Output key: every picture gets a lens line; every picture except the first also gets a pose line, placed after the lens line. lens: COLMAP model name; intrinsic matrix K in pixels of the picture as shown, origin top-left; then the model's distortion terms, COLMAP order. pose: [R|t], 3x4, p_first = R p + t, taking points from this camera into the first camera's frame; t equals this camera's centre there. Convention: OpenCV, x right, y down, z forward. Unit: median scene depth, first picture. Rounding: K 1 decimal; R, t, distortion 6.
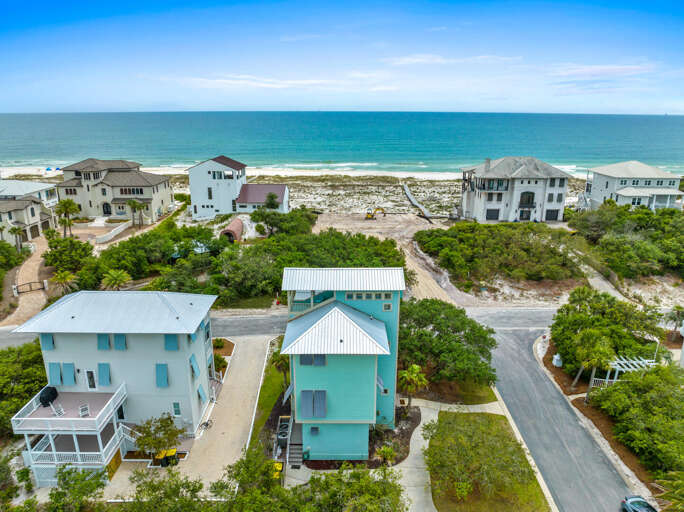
lens RADIAL K [[505.0, 0, 342.0], [0, 505.0, 256.0], [0, 0, 1]] dist [0.021835, 0.001318]
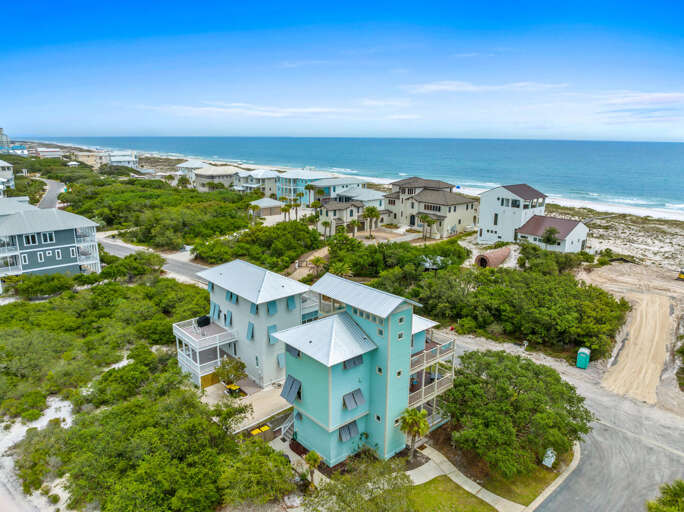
lens RADIAL K [[505.0, 0, 342.0], [0, 505.0, 256.0], [0, 0, 1]] dist [0.021835, 0.001318]
pose [[0.675783, 0.189371, -0.712359, 0.270344], [-0.226880, 0.972955, 0.043416, -0.026589], [0.701315, 0.132280, 0.700471, 0.086404]]
